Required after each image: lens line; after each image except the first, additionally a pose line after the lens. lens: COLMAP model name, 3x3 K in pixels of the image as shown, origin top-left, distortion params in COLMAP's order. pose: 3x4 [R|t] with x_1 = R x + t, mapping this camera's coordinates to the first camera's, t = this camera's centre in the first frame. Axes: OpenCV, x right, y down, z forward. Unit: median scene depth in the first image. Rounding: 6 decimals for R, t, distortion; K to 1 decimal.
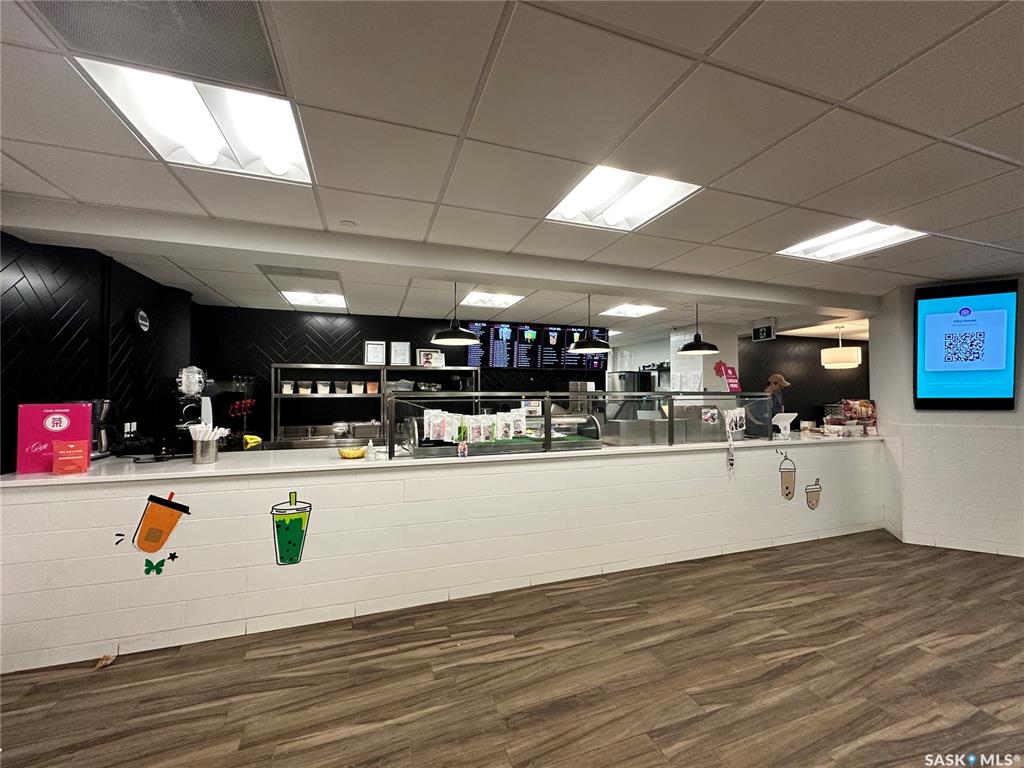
lens RADIAL K [[407.6, 0, 509.7], [0, 407.6, 384.4], [0, 0, 1]] dist [-0.001953, 0.000757]
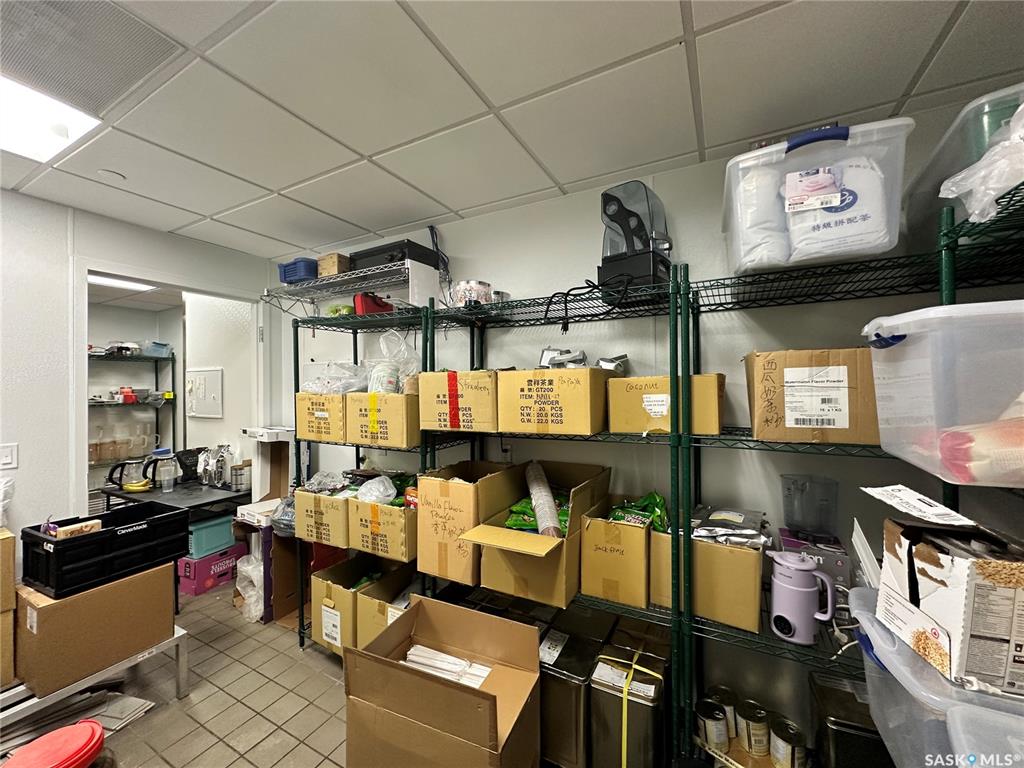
lens RADIAL K [[407.6, 0, 508.8], [0, 407.6, 386.3], [0, 0, 1]] dist [-0.001953, 0.000757]
pose [[-0.679769, 0.001275, 0.733425, -1.062433], [-0.009872, 0.999892, -0.010887, 0.015019], [-0.733359, -0.014641, -0.679683, 2.147808]]
